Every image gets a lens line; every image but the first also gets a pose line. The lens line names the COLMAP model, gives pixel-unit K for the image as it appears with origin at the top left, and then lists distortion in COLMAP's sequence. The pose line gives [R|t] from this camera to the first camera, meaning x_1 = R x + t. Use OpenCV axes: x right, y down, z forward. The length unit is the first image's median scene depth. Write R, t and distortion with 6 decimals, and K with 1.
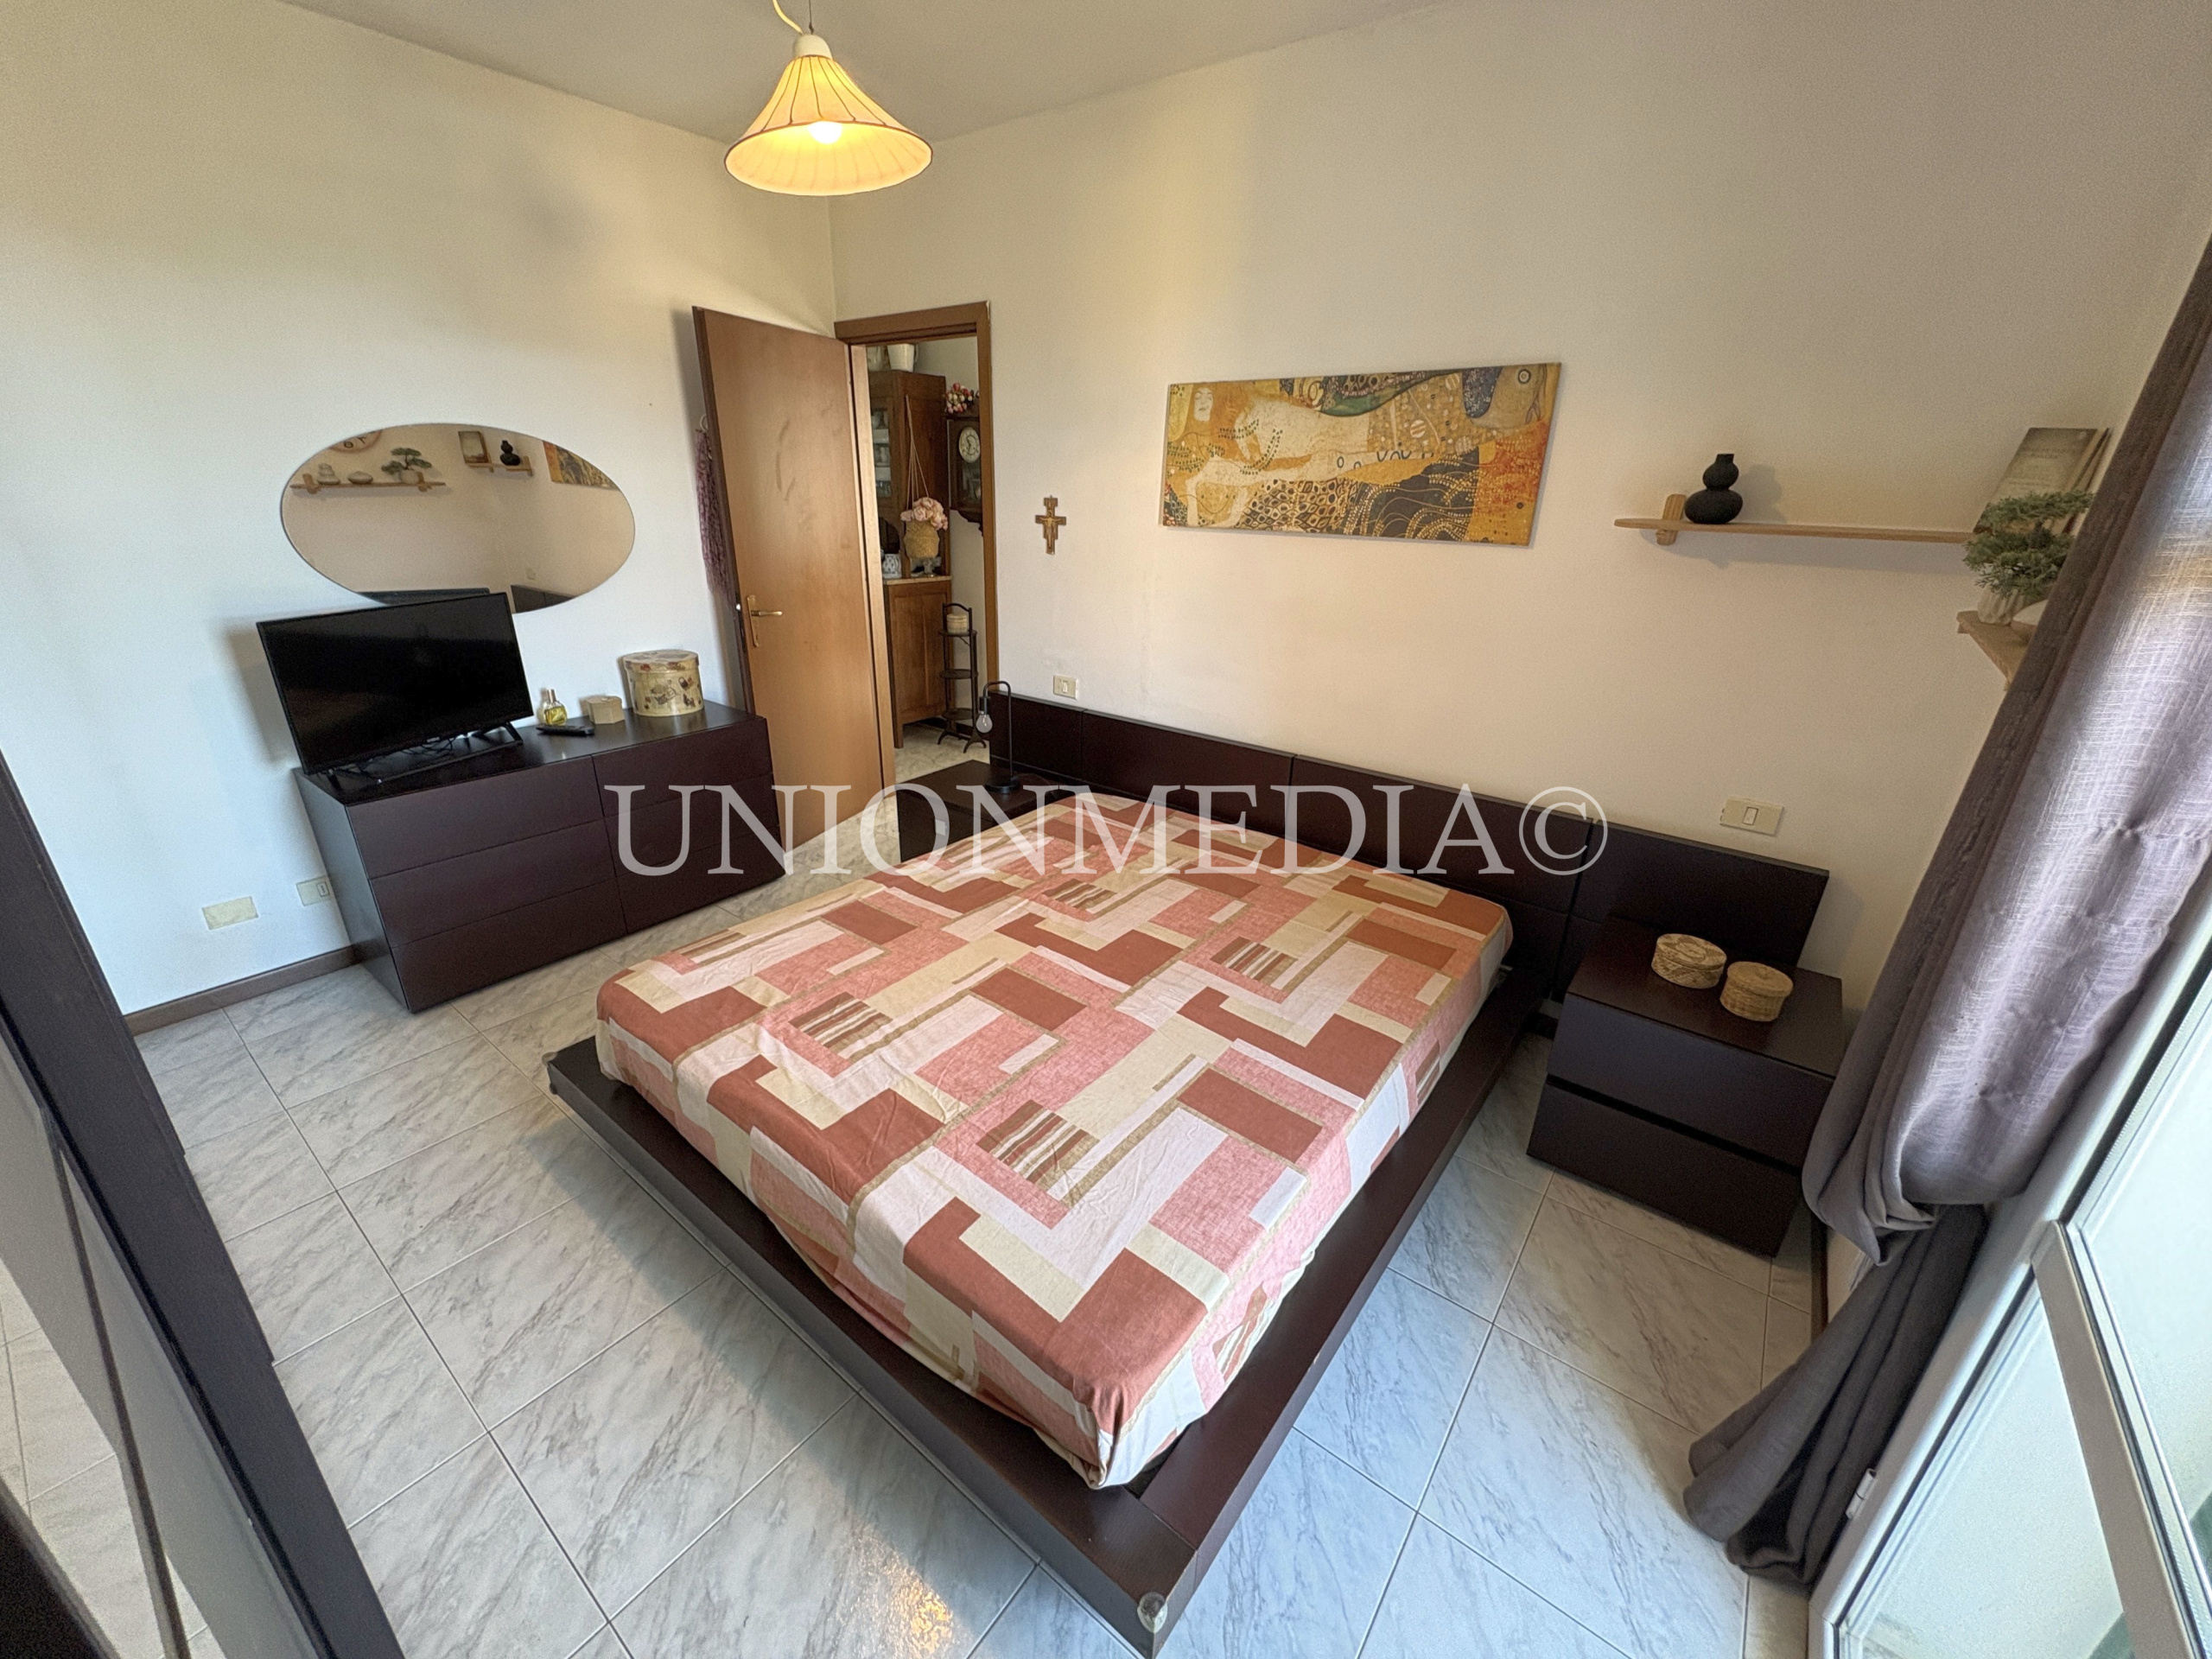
lens RADIAL K [[876.8, 0, 1110.9], [0, 876.8, 821.9], [0, 0, 1]] dist [-0.000091, 0.000328]
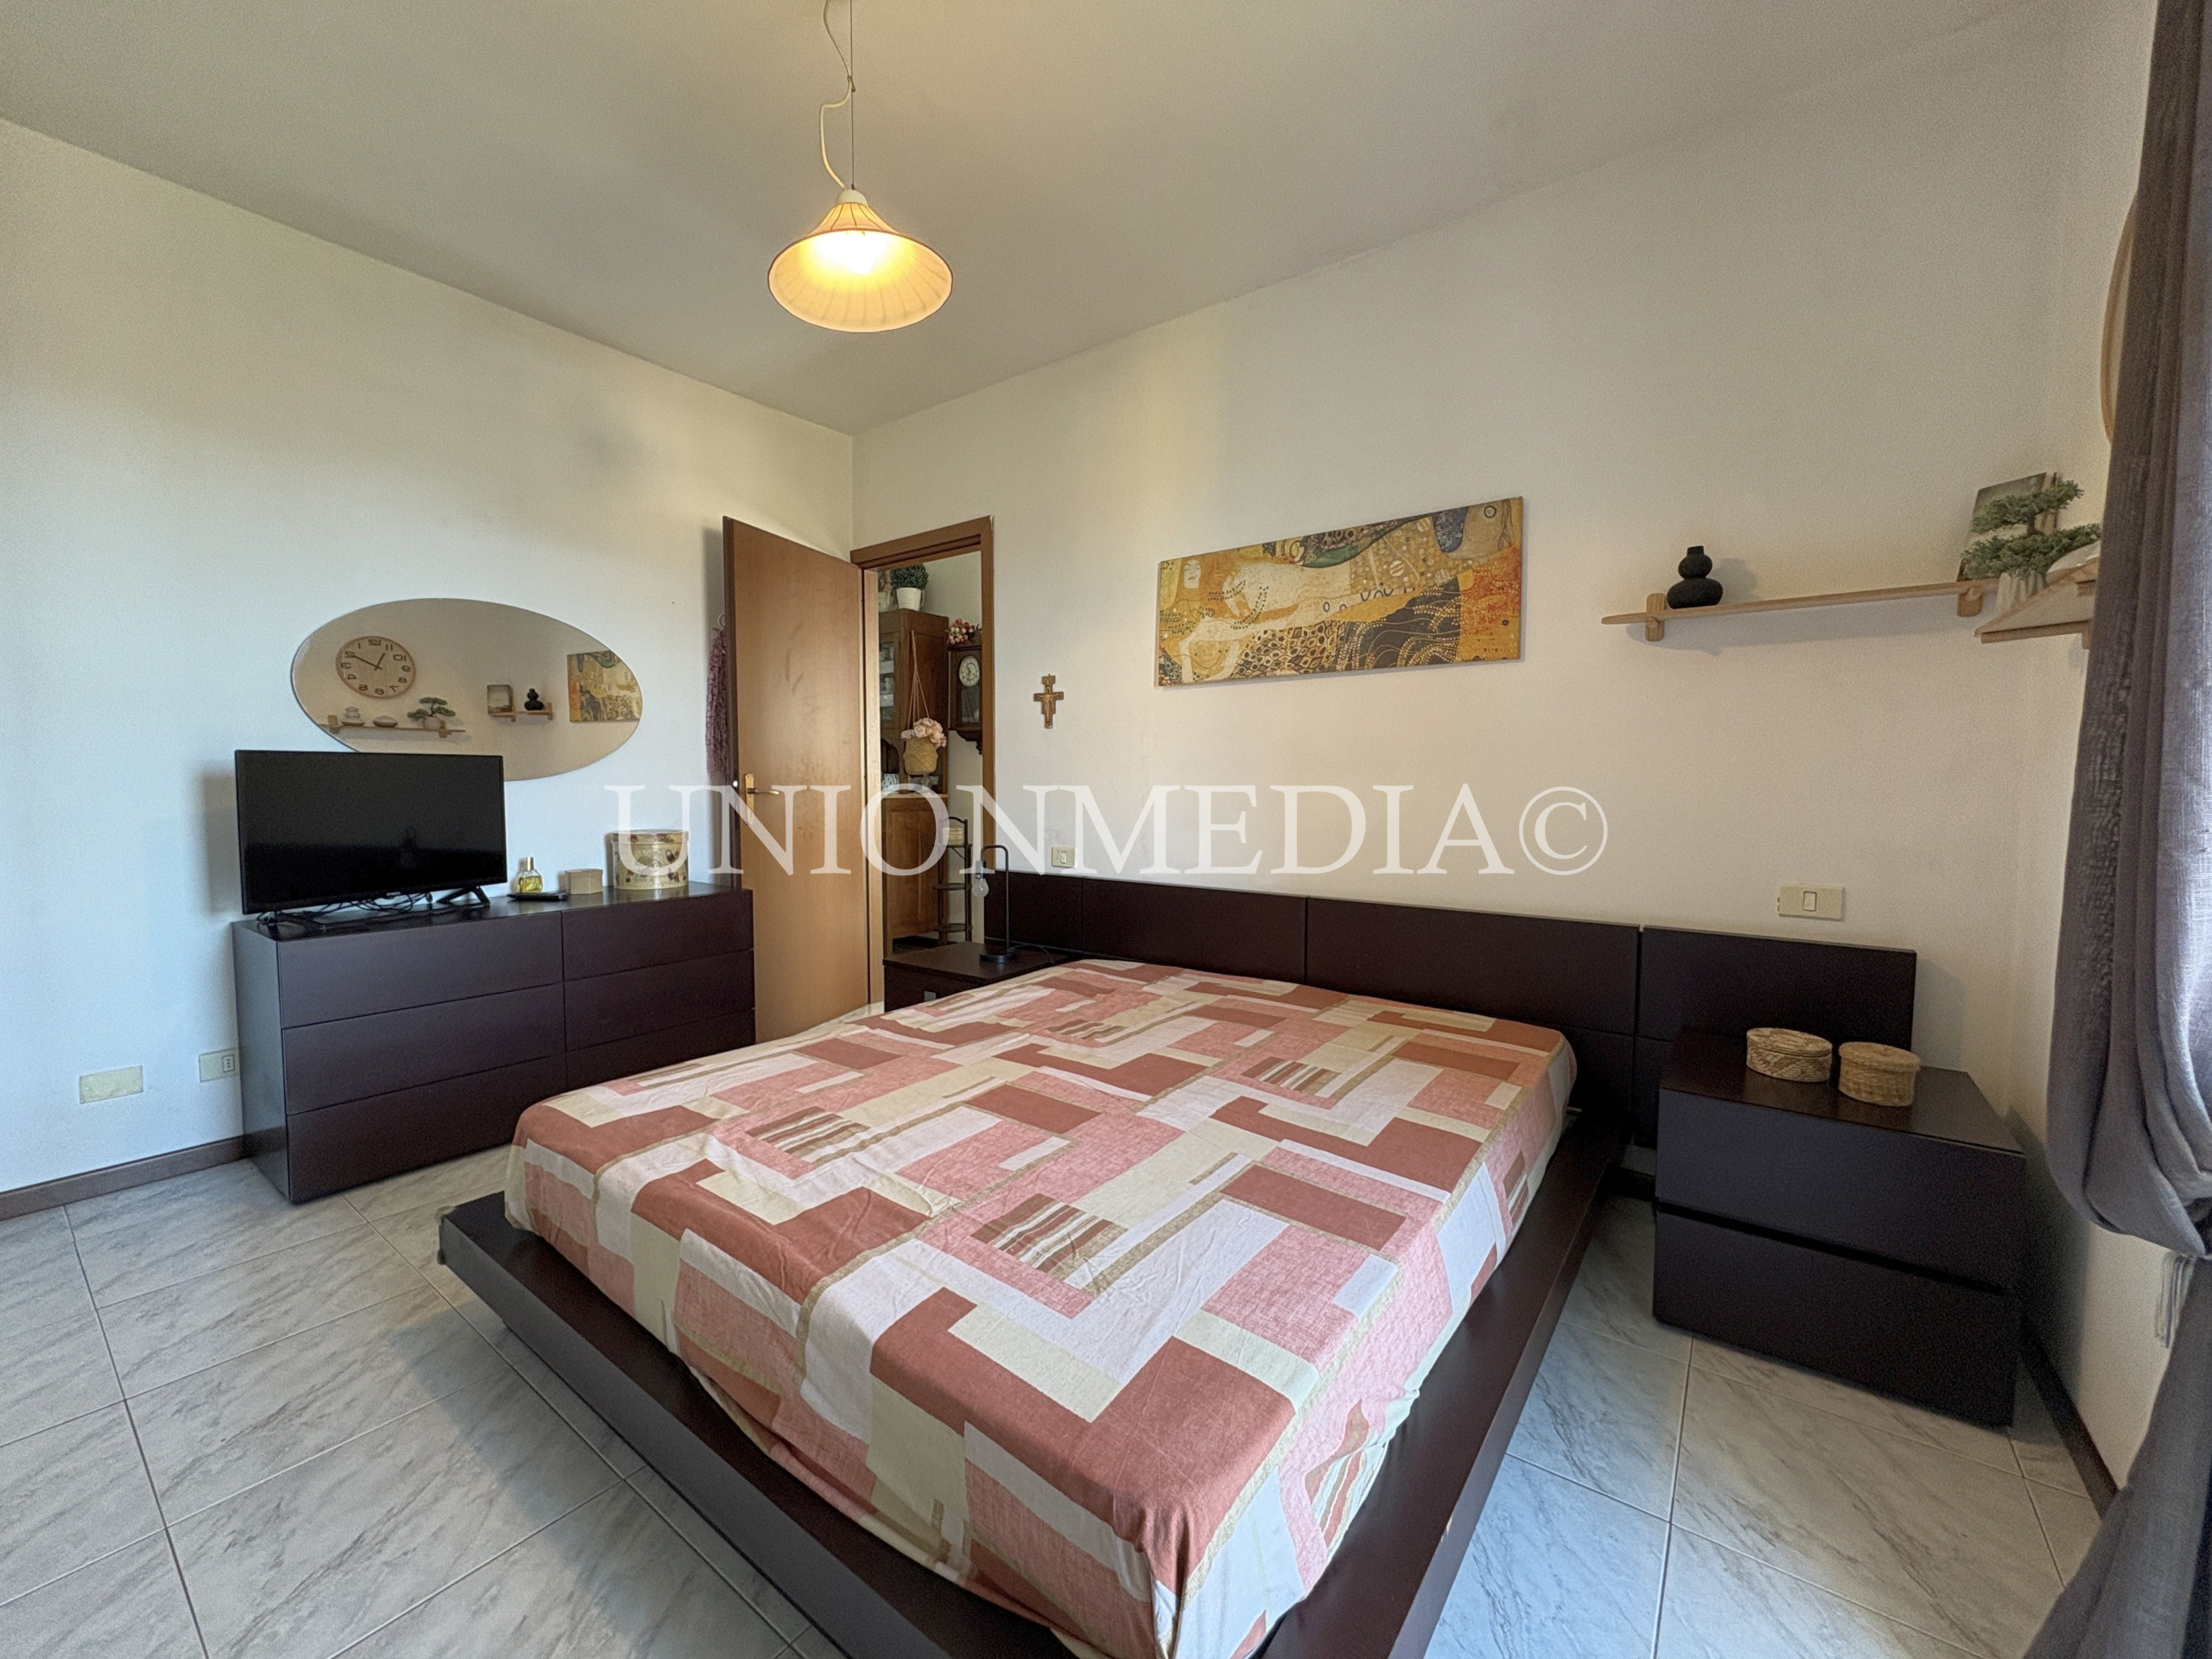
lens RADIAL K [[876.8, 0, 1110.9], [0, 876.8, 821.9], [0, 0, 1]] dist [-0.000091, 0.000328]
pose [[0.999601, -0.023497, 0.015679, -0.024257], [0.027237, 0.948895, -0.314413, 0.198493], [-0.007490, 0.314715, 0.949157, 0.105425]]
